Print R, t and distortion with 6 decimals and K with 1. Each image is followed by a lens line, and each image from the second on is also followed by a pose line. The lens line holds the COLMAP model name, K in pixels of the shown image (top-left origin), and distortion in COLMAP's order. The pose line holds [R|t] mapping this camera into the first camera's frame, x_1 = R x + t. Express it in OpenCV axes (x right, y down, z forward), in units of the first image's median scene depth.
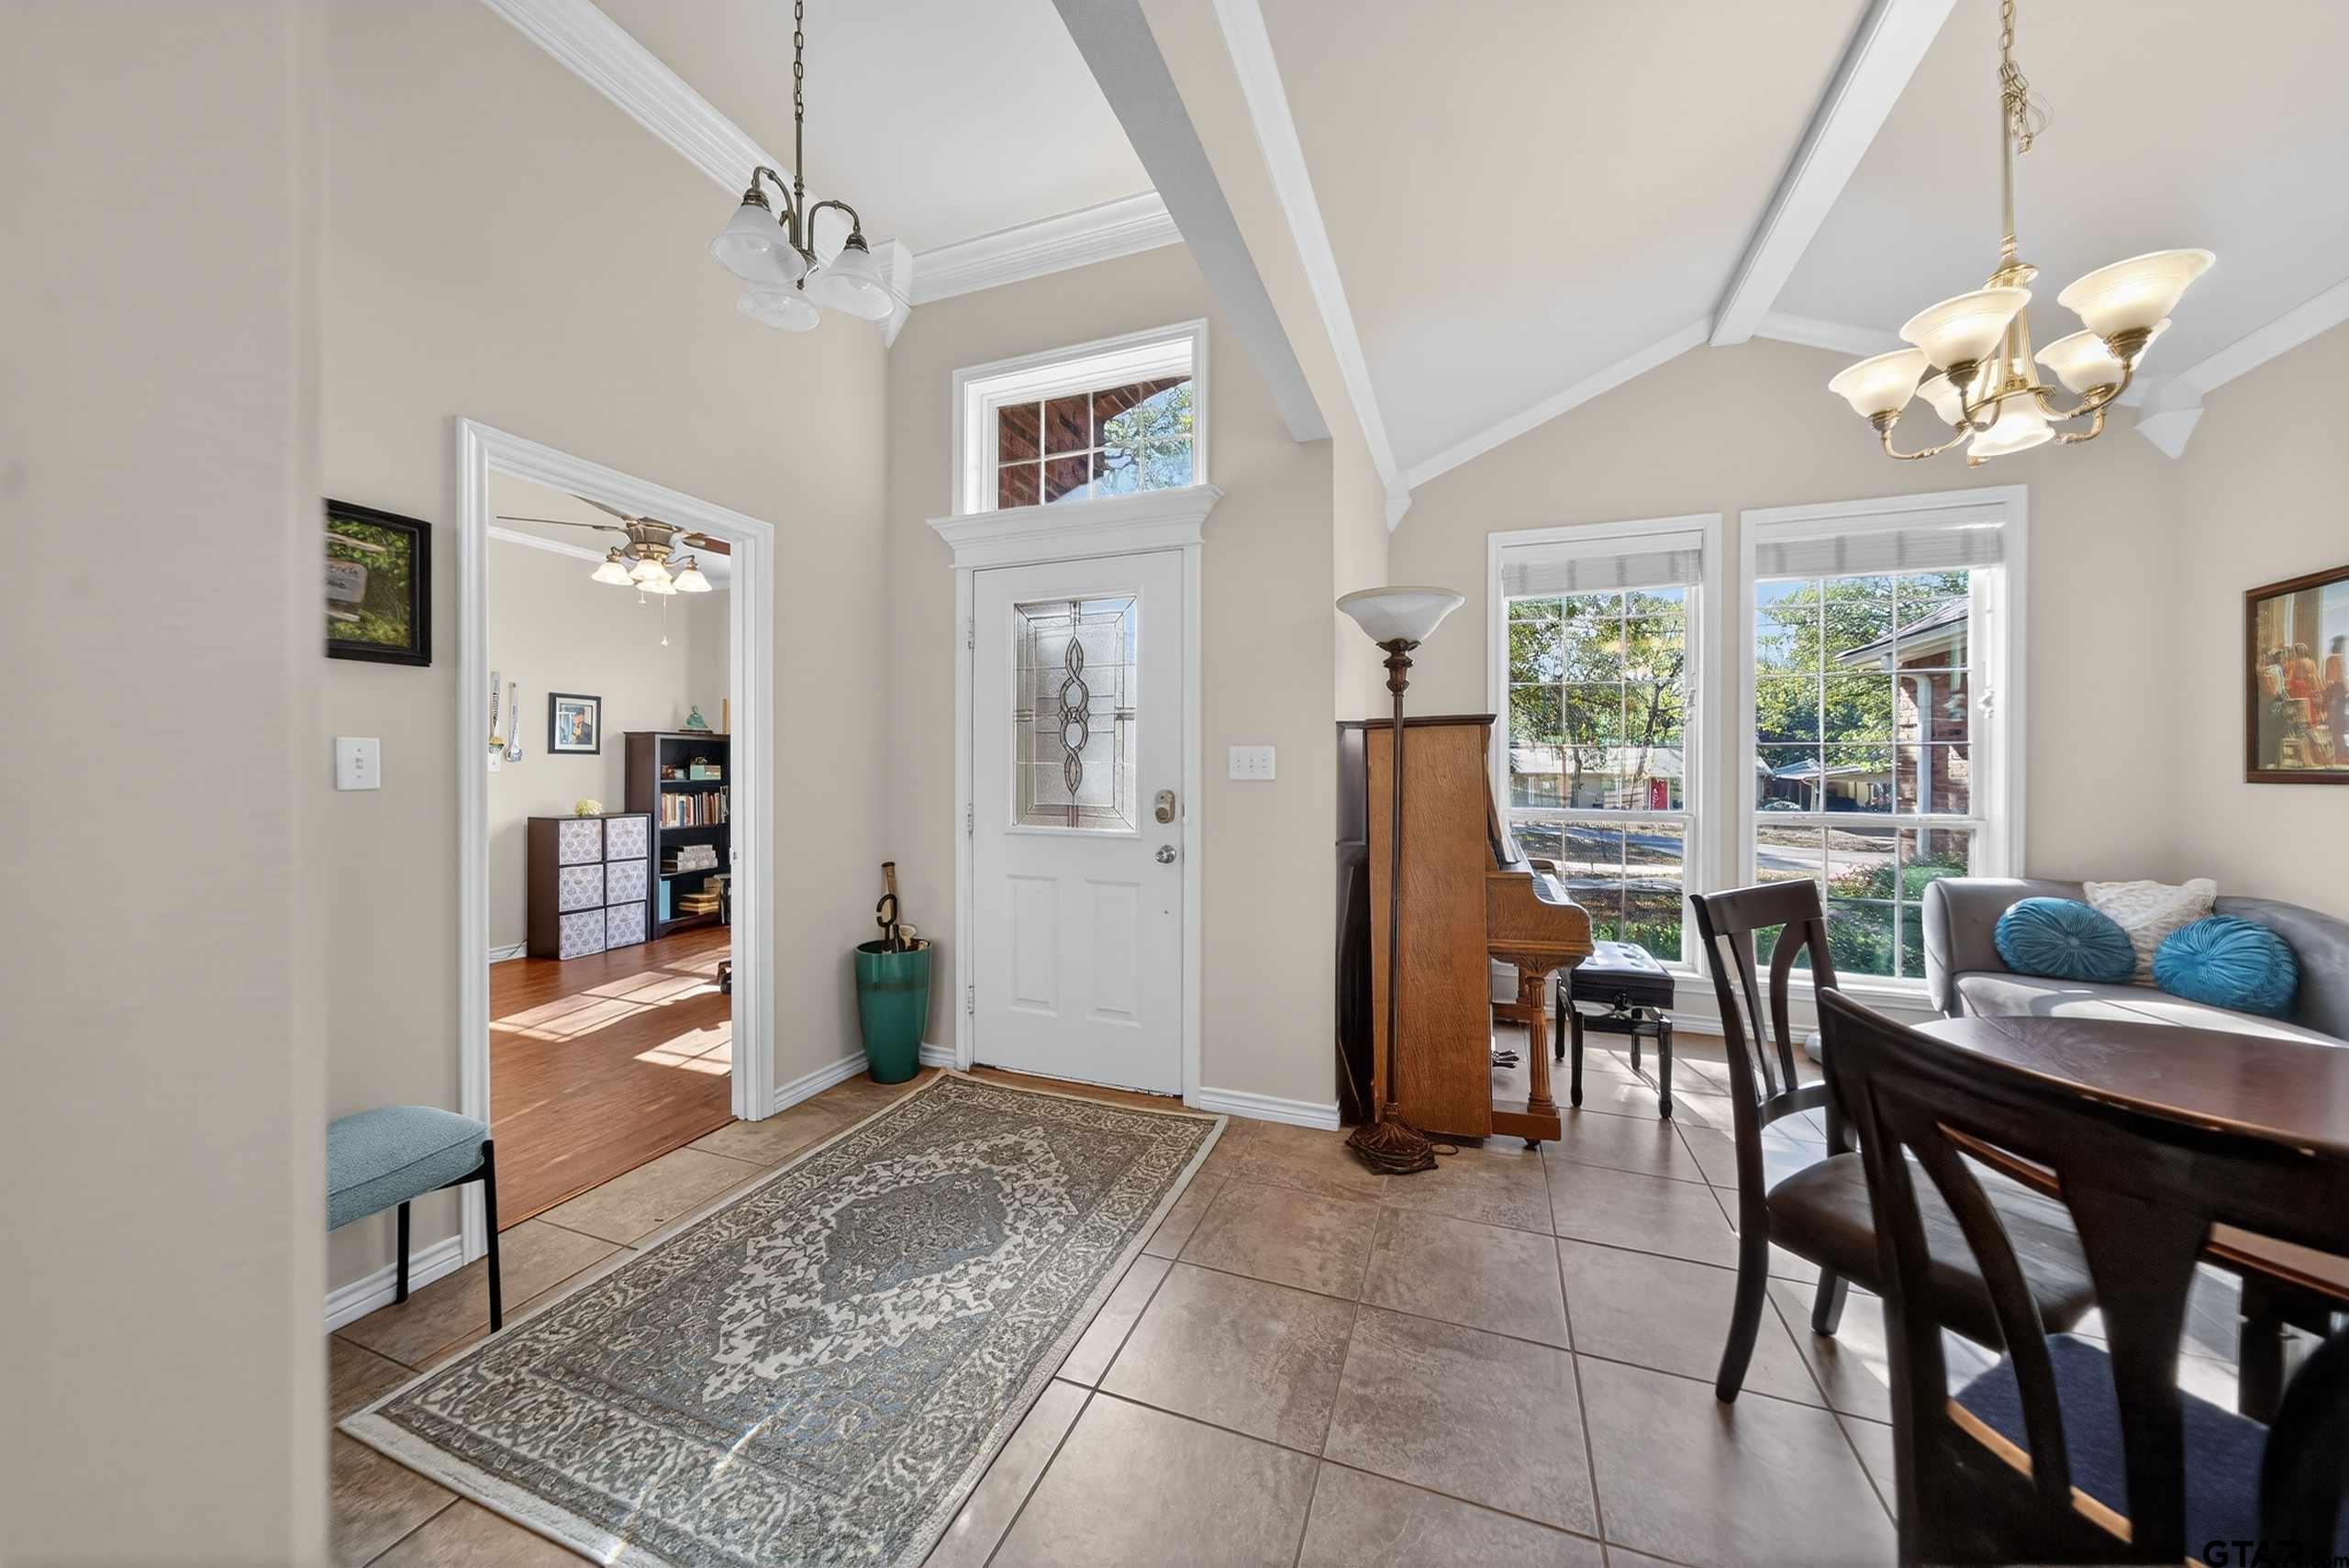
lens RADIAL K [[811.4, 0, 1169.9], [0, 811.4, 768.6], [0, 0, 1]] dist [0.000952, 0.000219]
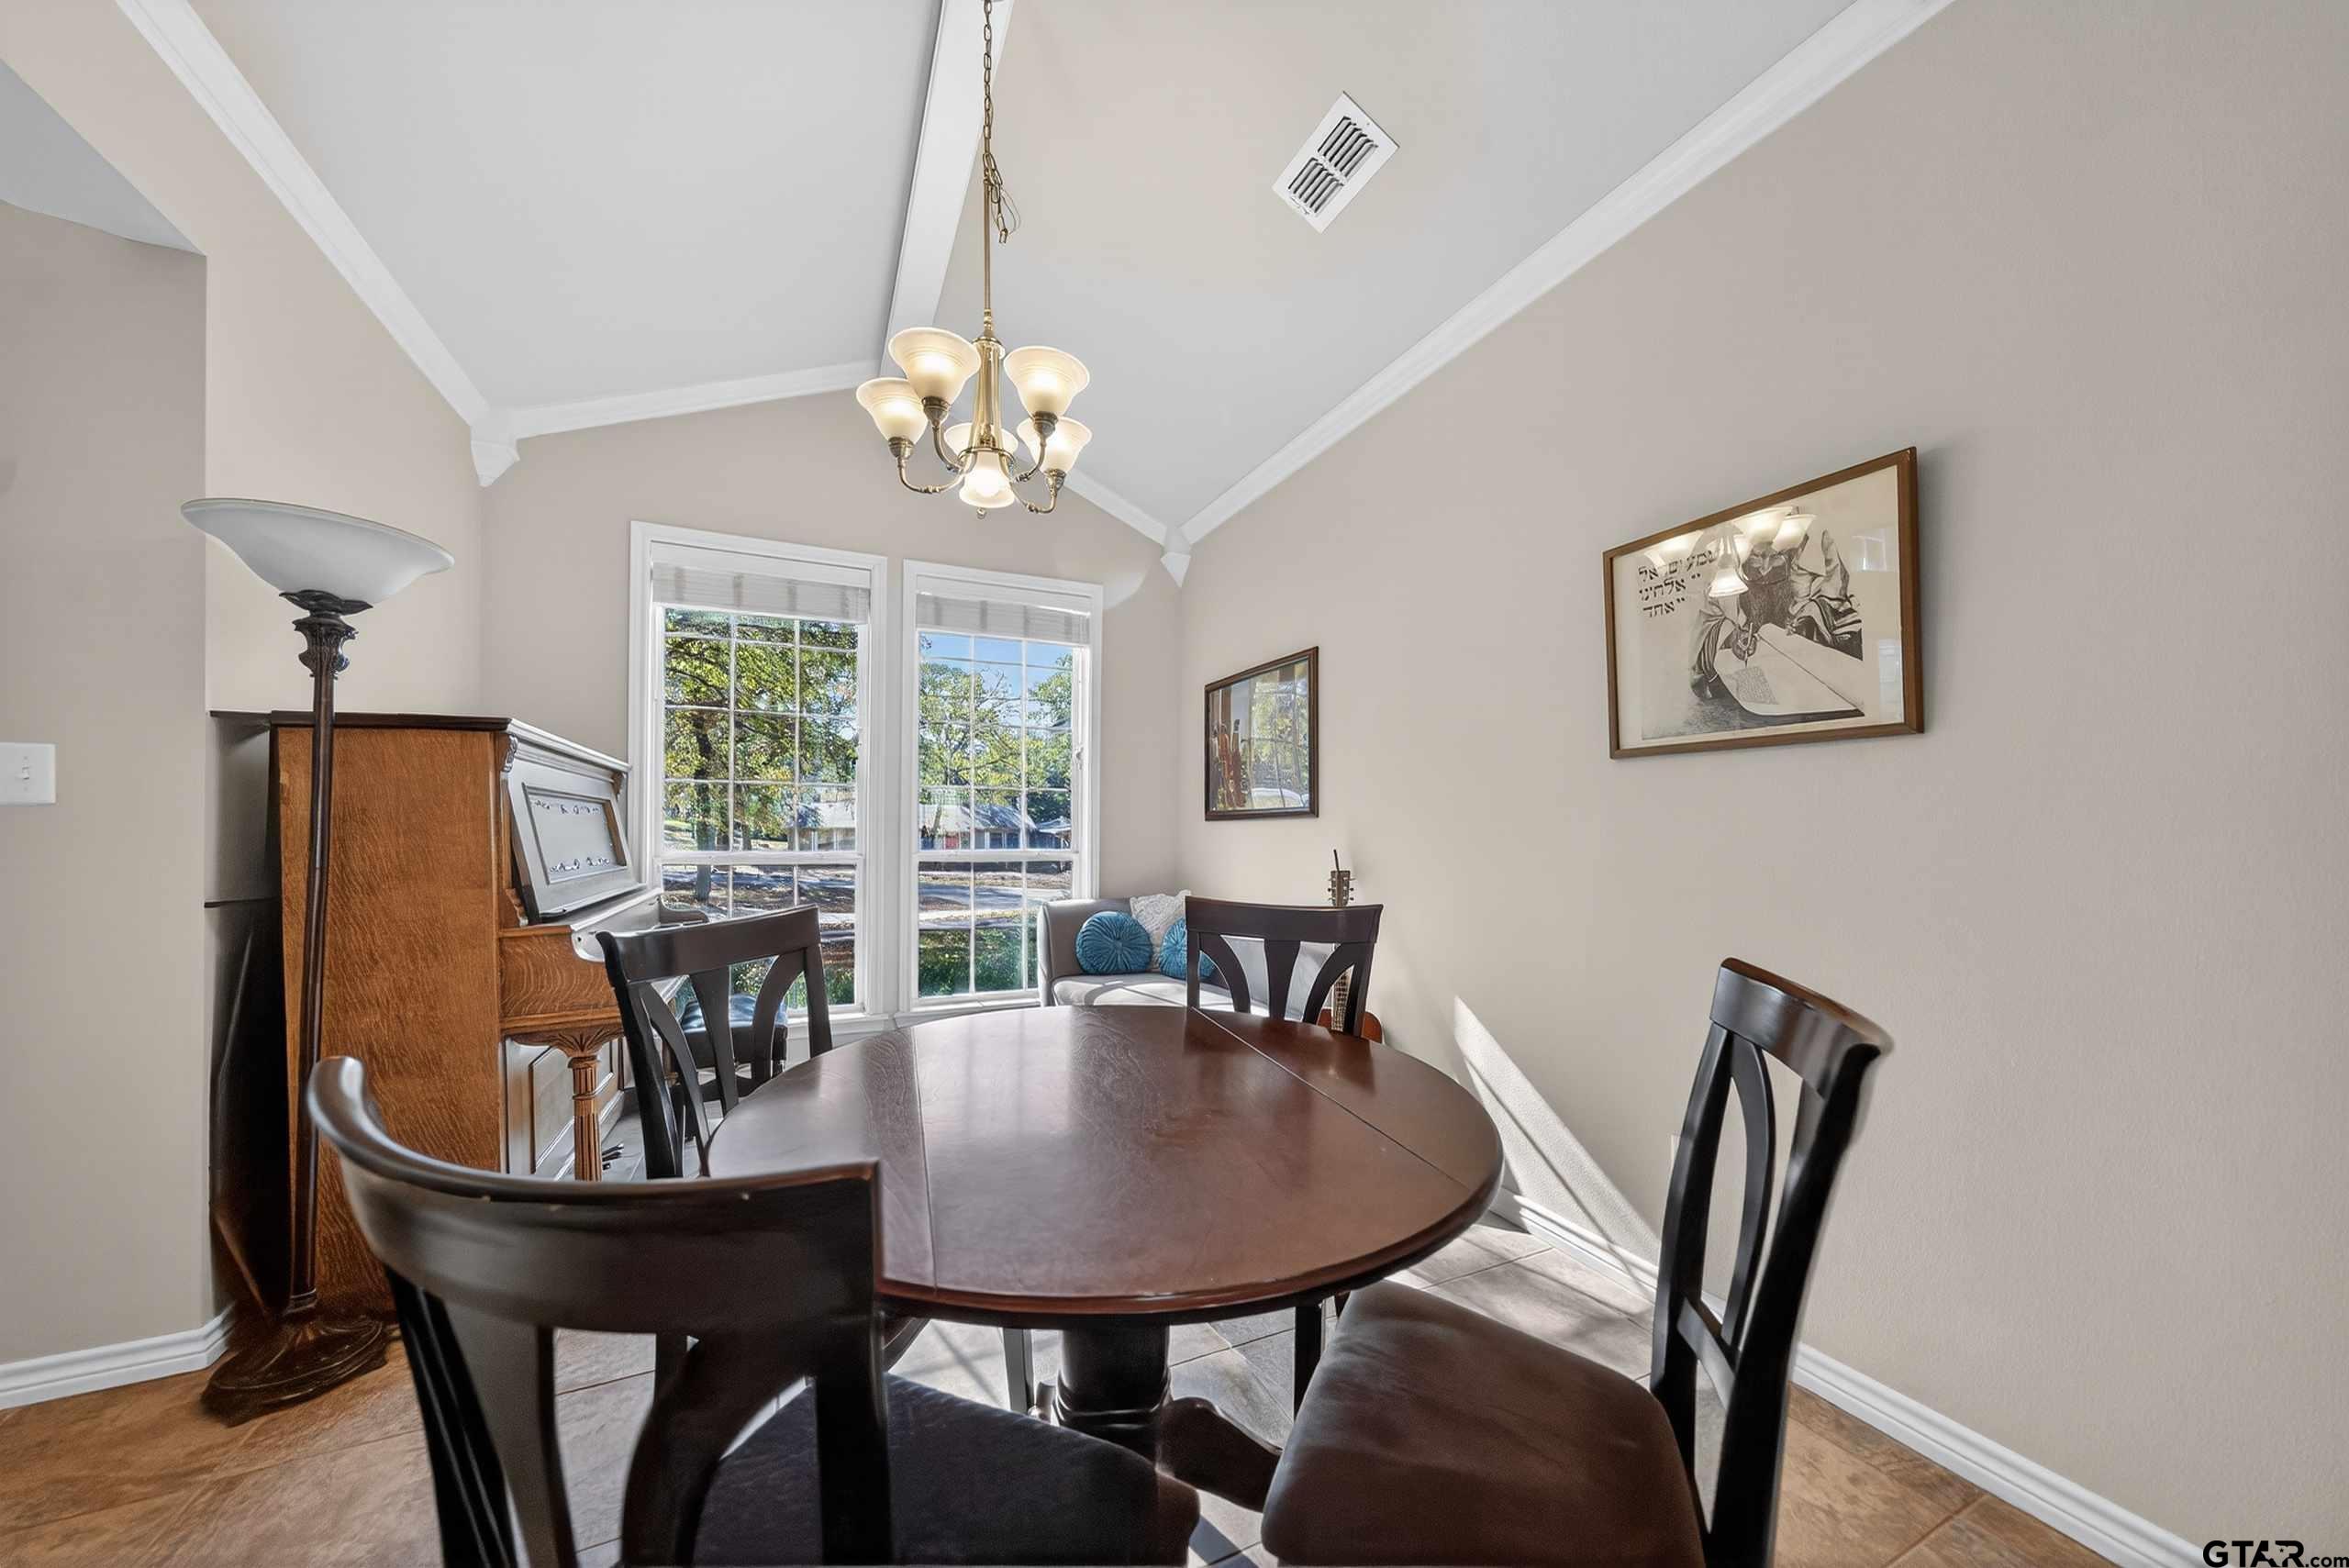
lens RADIAL K [[823.2, 0, 1175.5], [0, 823.2, 821.2], [0, 0, 1]] dist [-0.000393, 0.000058]
pose [[0.703787, 0.005674, 0.710389, 0.275700], [-0.002910, 0.999983, -0.005104, 0.027538], [-0.710405, 0.001525, 0.703791, 0.024569]]
